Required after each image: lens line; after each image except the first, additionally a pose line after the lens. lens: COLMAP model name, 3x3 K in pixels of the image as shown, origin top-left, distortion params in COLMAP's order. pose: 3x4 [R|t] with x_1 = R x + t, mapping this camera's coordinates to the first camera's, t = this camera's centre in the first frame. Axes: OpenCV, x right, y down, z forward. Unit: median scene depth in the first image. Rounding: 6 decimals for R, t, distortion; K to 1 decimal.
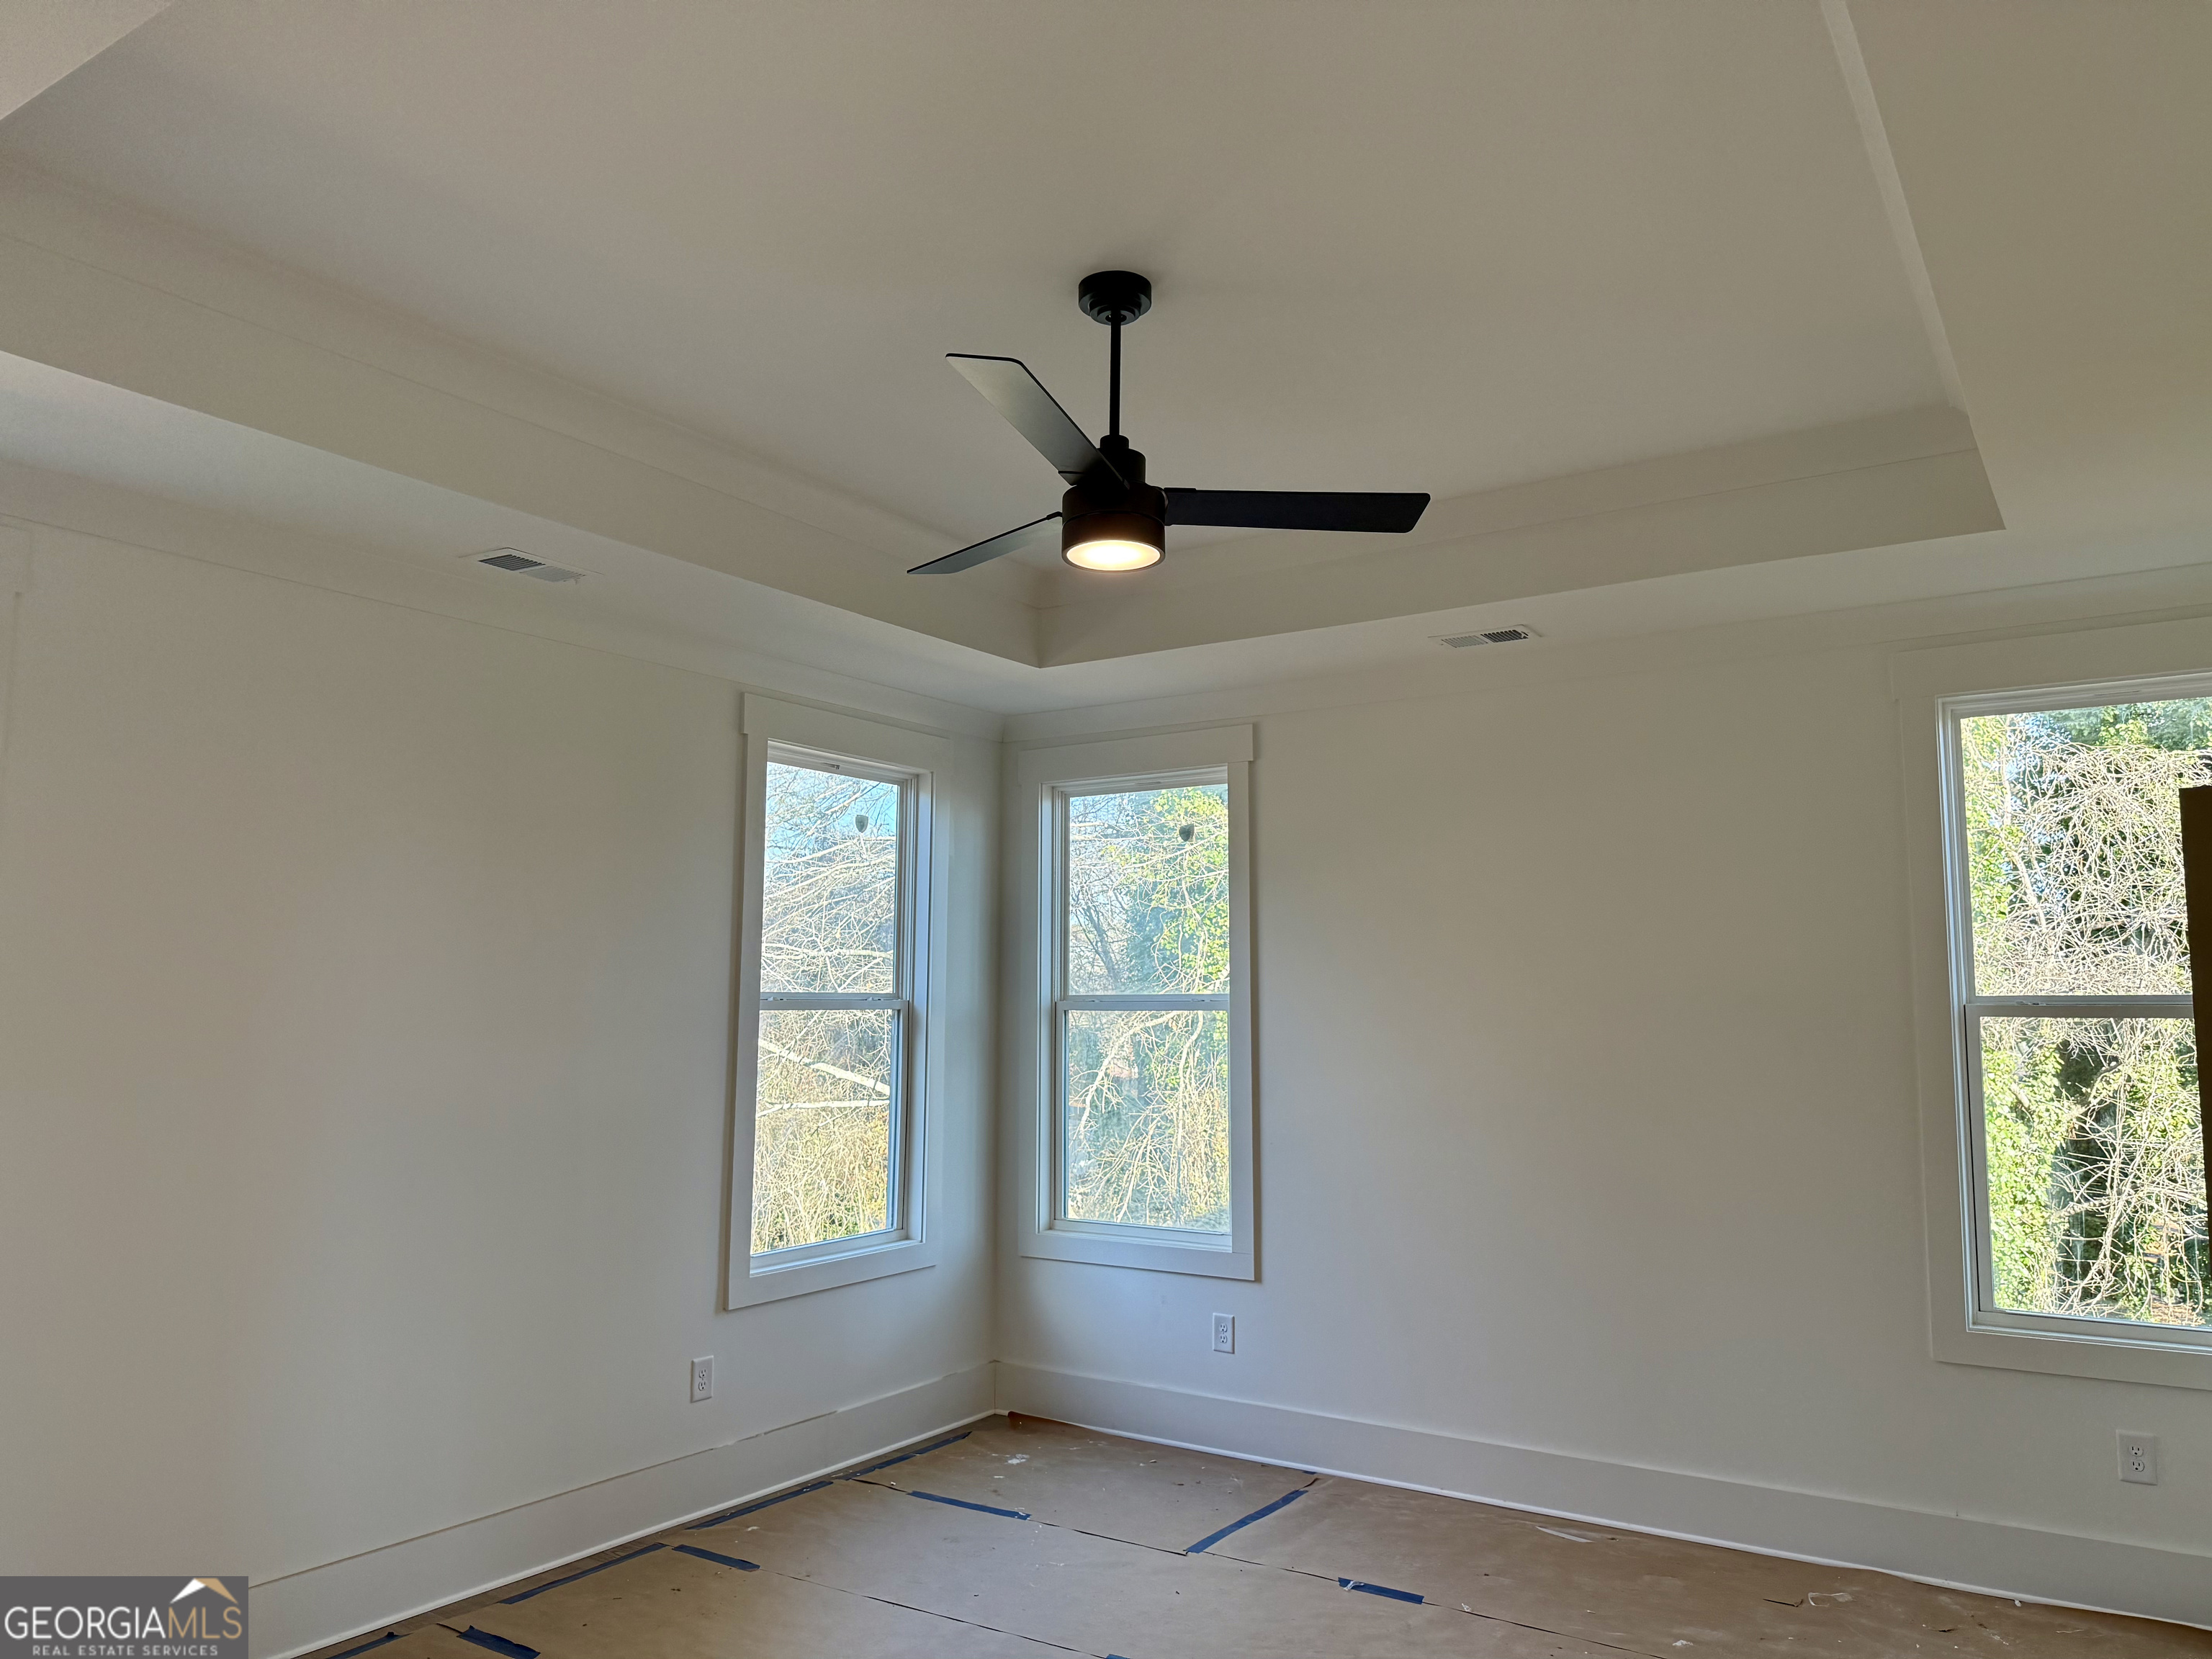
lens RADIAL K [[1559.1, 0, 1106.5], [0, 1559.1, 828.7], [0, 0, 1]] dist [0.011125, -0.000430]
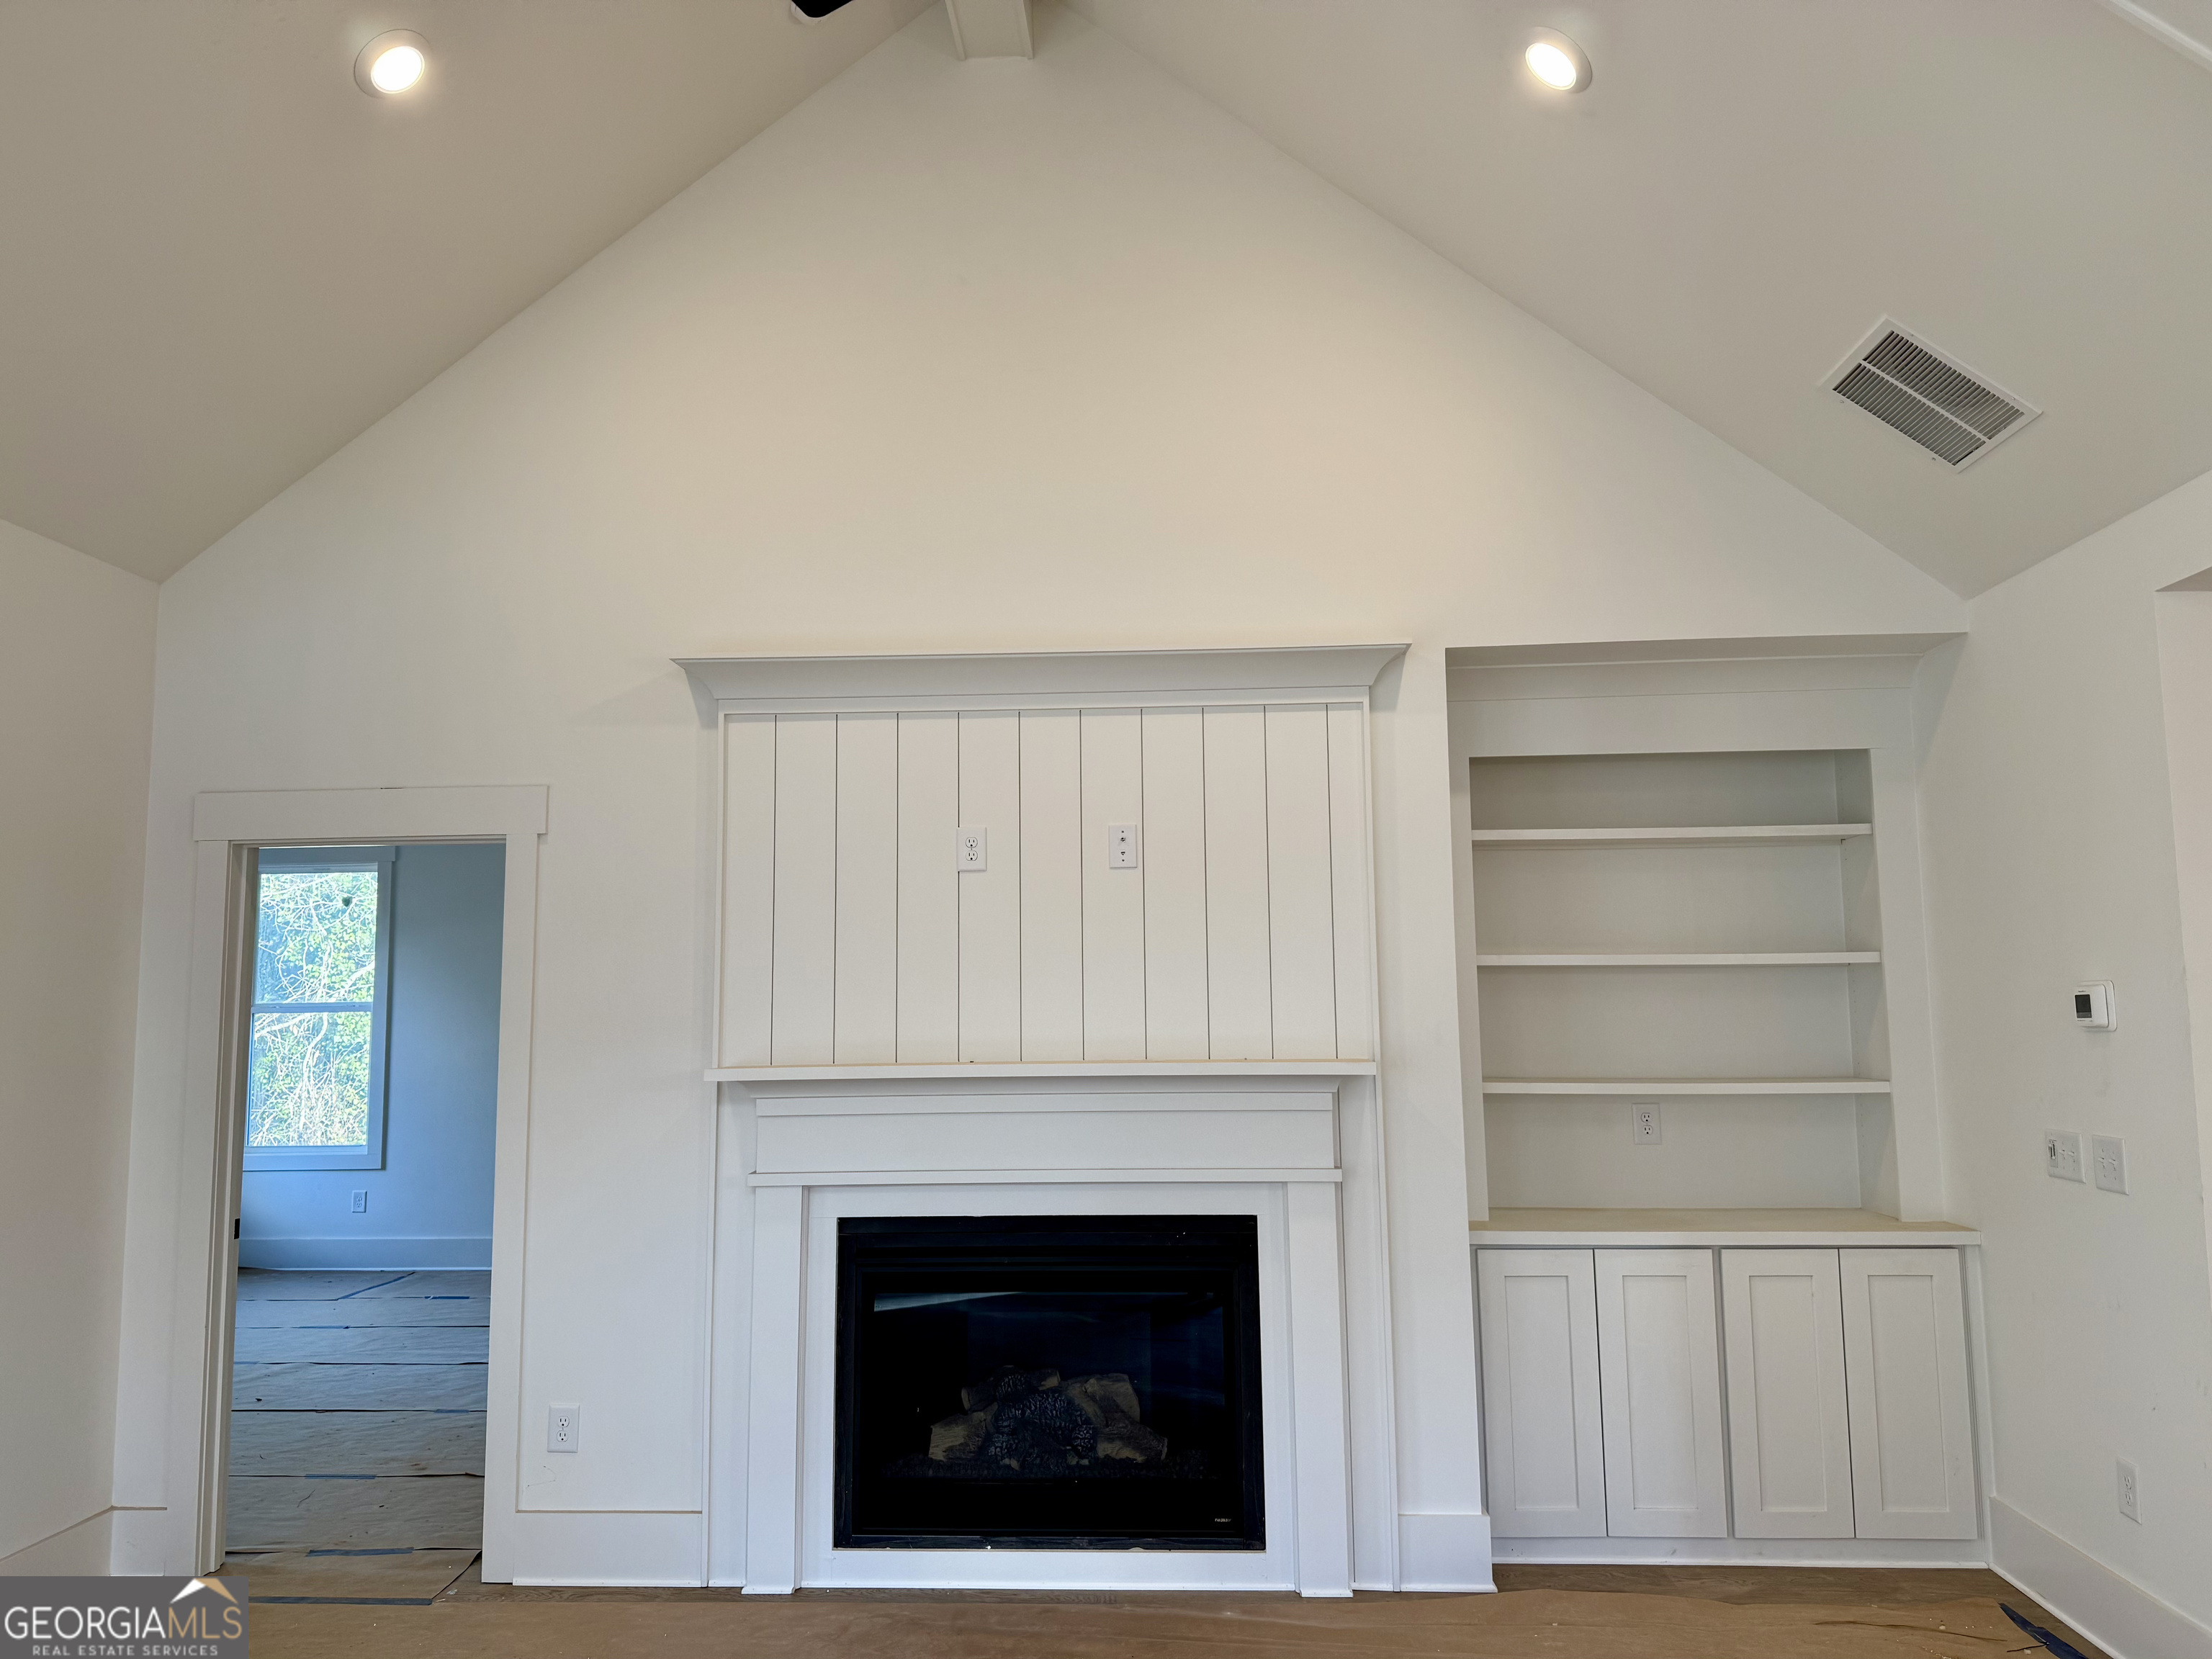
lens RADIAL K [[1559.1, 0, 1107.0], [0, 1559.1, 824.8], [0, 0, 1]] dist [0.011125, -0.000430]
pose [[0.860350, 0.047215, 0.507512, -0.033072], [-0.045180, 0.998845, -0.016336, -0.029400], [-0.507698, -0.008875, 0.861490, -0.268199]]
